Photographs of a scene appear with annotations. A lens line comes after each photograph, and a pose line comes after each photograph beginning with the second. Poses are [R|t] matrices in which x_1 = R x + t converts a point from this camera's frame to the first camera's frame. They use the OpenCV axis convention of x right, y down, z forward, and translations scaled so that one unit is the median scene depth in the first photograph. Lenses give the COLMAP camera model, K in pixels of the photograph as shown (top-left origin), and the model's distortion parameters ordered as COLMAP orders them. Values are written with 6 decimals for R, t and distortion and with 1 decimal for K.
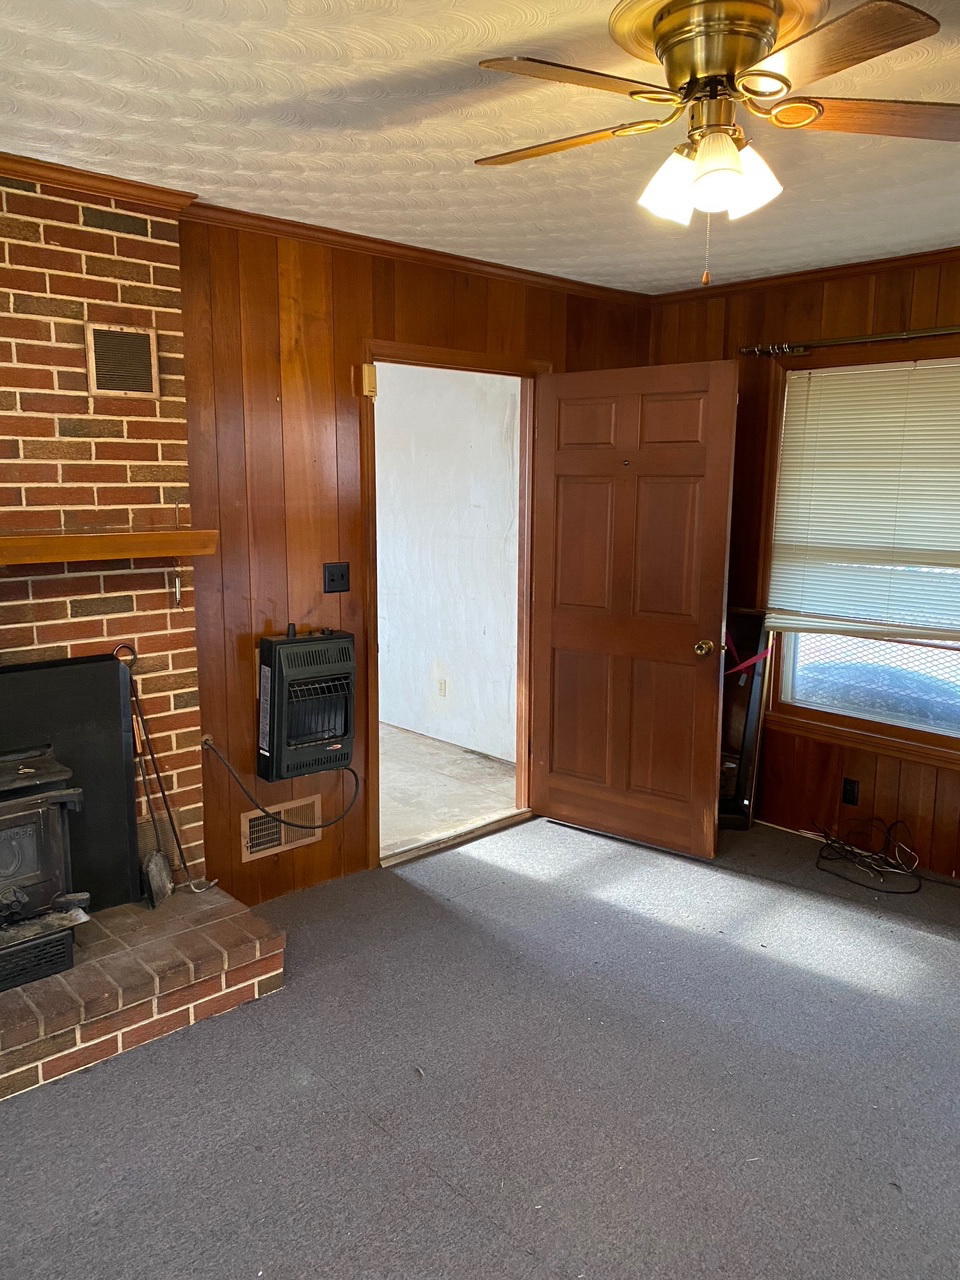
lens RADIAL K [[971.3, 0, 479.1], [0, 971.3, 632.8], [0, 0, 1]] dist [0.080326, -0.081399]
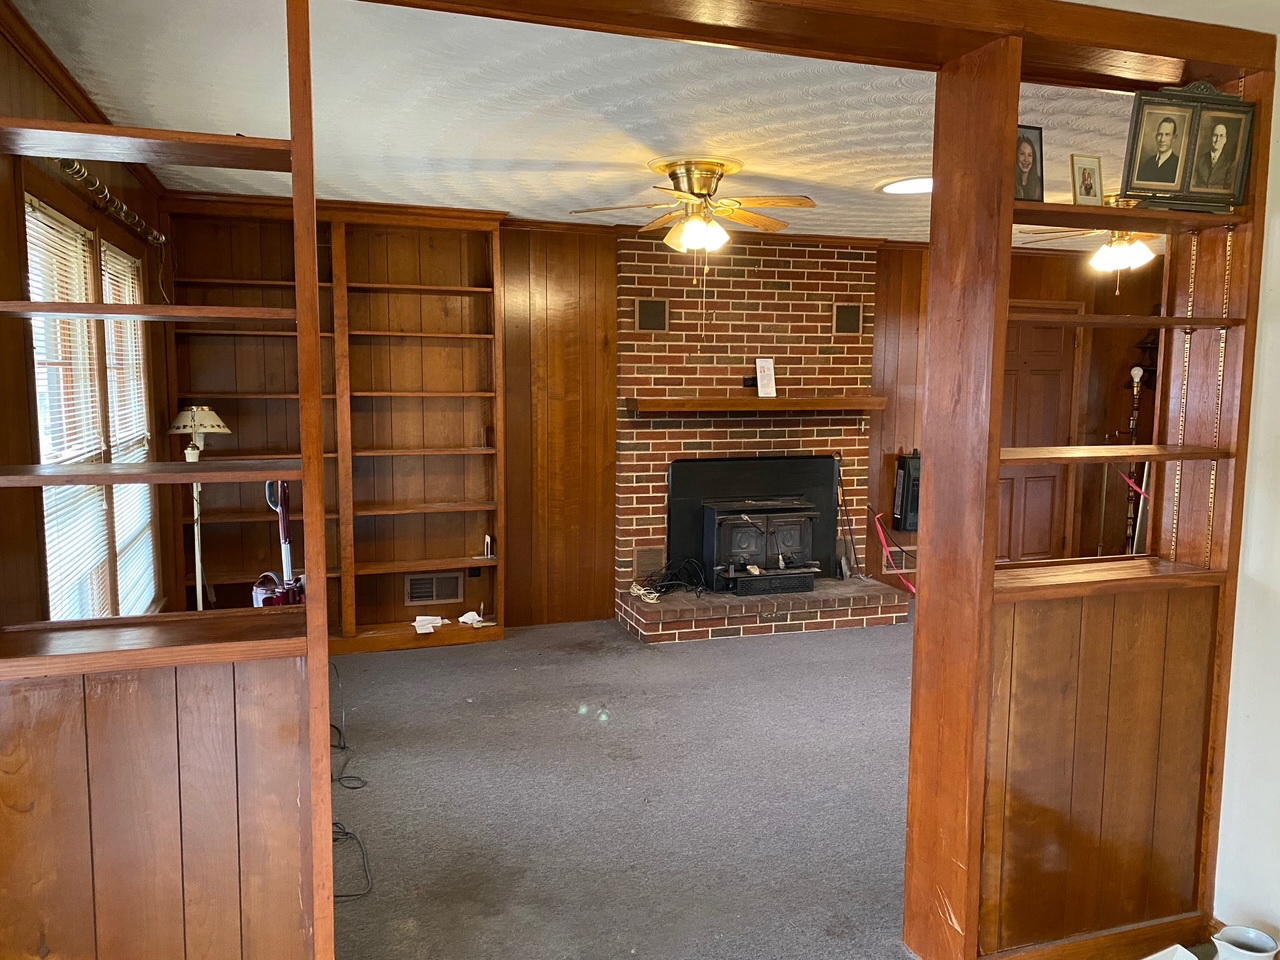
lens RADIAL K [[971.3, 0, 636.2], [0, 971.3, 474.4], [0, 0, 1]] dist [0.080326, -0.081399]
pose [[0.914773, 0.049162, -0.400966, 0.083604], [-0.067649, 0.997194, -0.032073, 0.155183], [0.398264, 0.056464, 0.915531, -1.072426]]
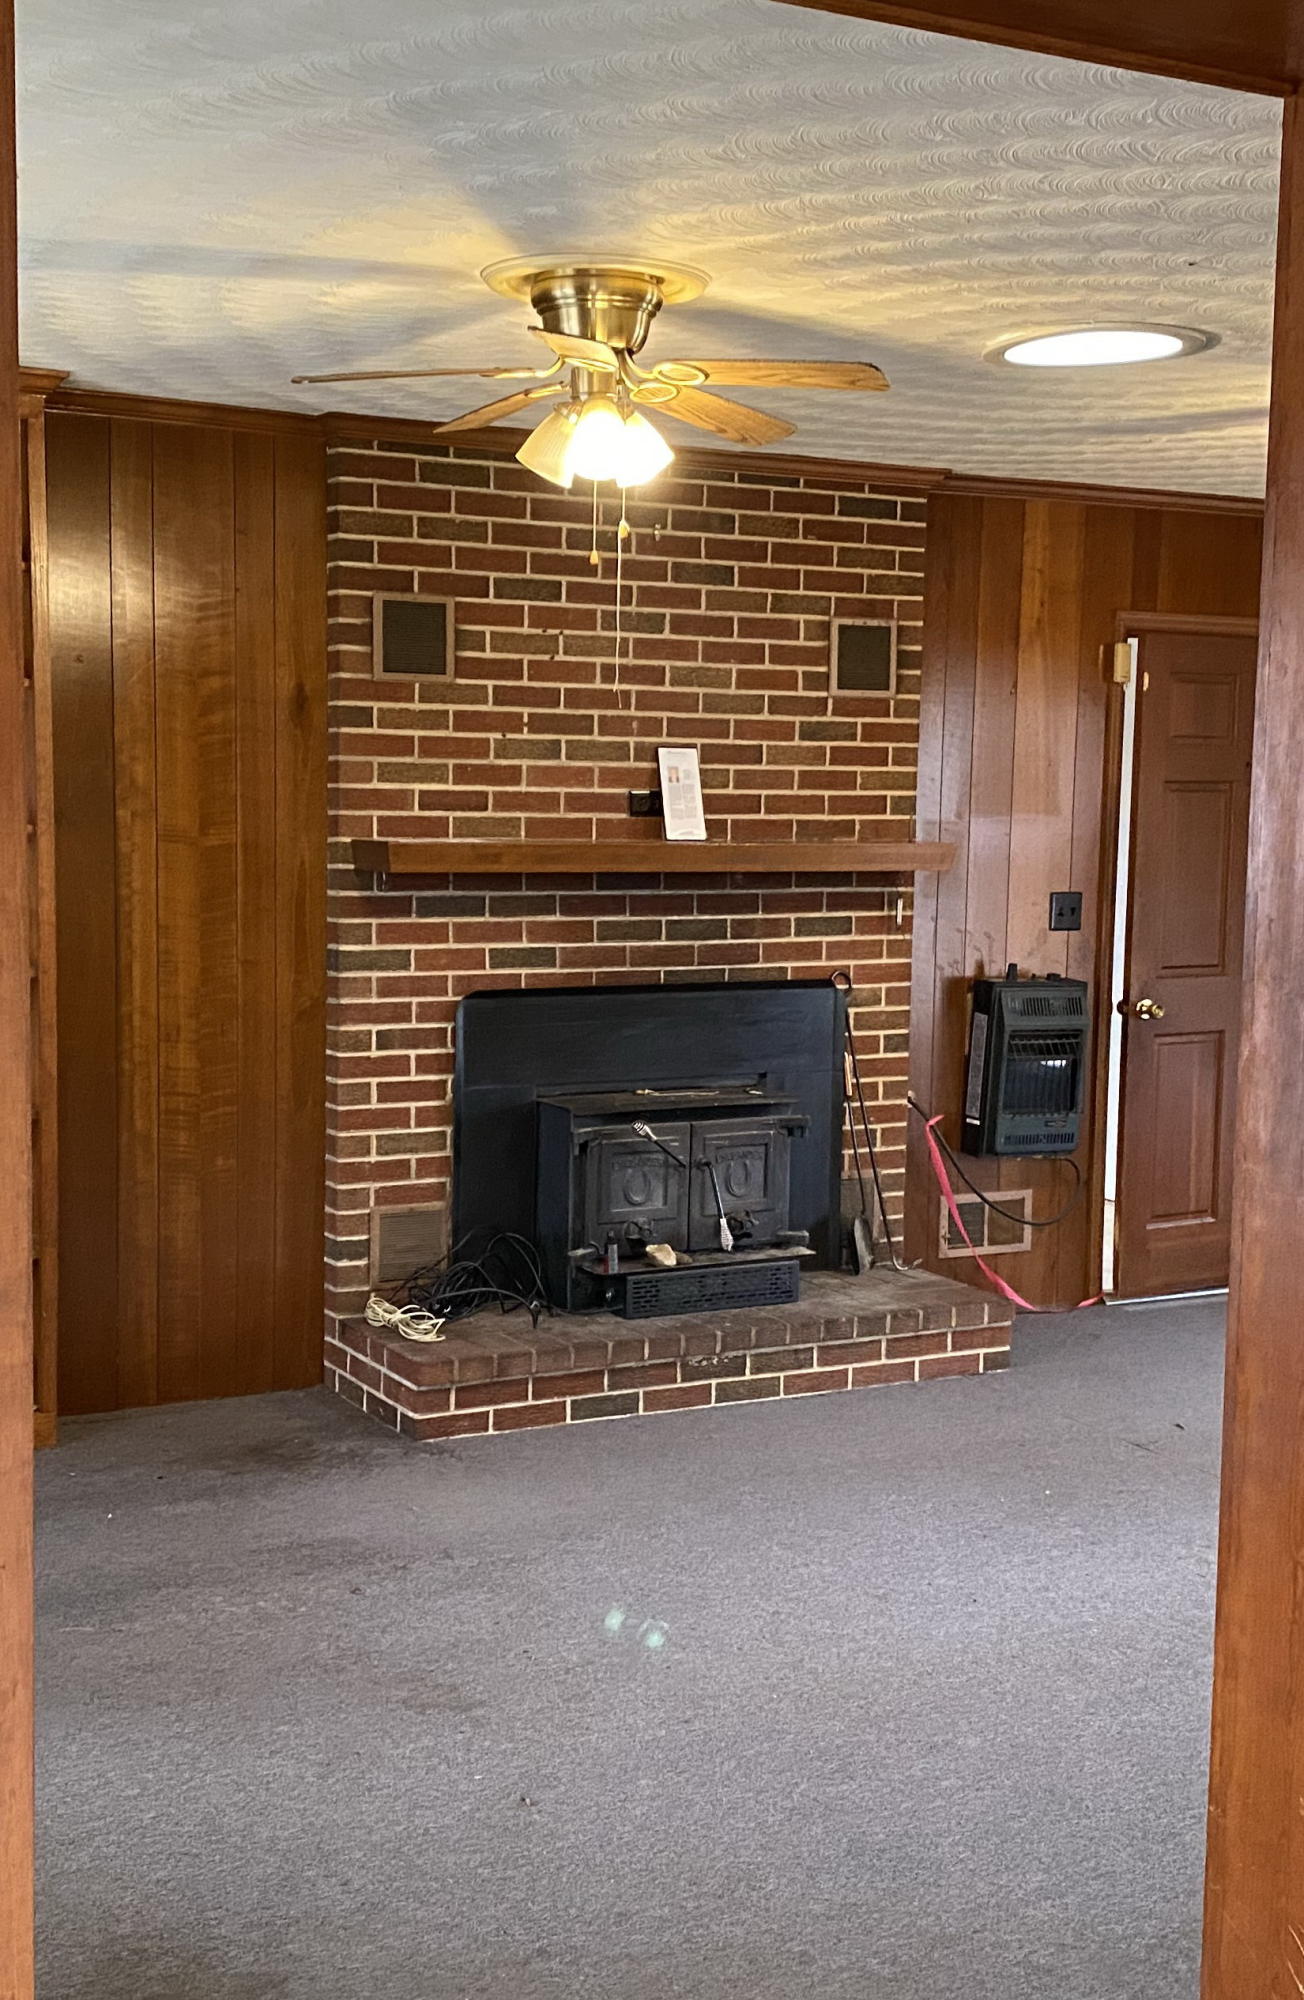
lens RADIAL K [[2425.2, 0, 600.4], [0, 2425.2, 1043.5], [0, 0, 1]] dist [0.091743, 0.000000]
pose [[0.970668, 0.039656, -0.237131, -0.049512], [-0.050936, 0.997834, -0.041629, 0.178398], [0.234966, 0.052487, 0.970585, -1.171198]]
